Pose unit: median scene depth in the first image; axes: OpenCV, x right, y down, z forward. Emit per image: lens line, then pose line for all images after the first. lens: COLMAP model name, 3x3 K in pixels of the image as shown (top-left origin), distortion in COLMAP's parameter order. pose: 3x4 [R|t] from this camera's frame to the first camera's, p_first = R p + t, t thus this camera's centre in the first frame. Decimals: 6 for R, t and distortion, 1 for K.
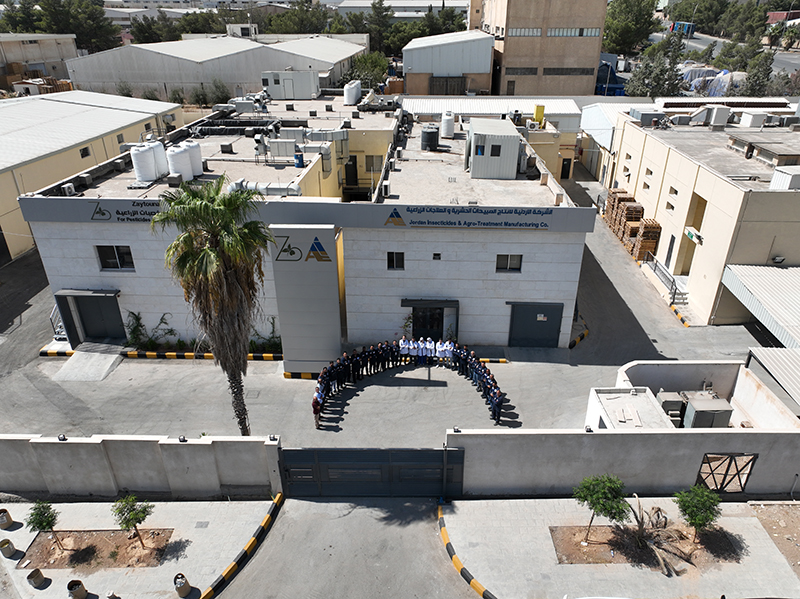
lens RADIAL K [[560.8, 0, 402.5], [0, 560.8, 300.0], [0, 0, 1]] dist [0.000869, 0.018730]
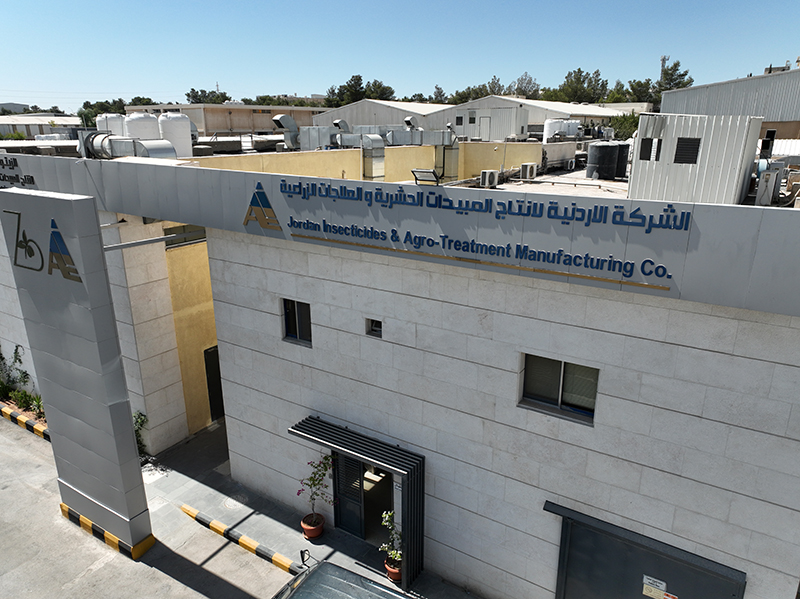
lens RADIAL K [[560.8, 0, 402.2], [0, 560.8, 298.9], [0, 0, 1]] dist [0.000869, 0.018730]
pose [[0.865048, 0.149781, -0.478808, 0.254169], [-0.227767, 0.967617, -0.108808, -0.057914], [0.447006, 0.203181, 0.871151, 0.651198]]
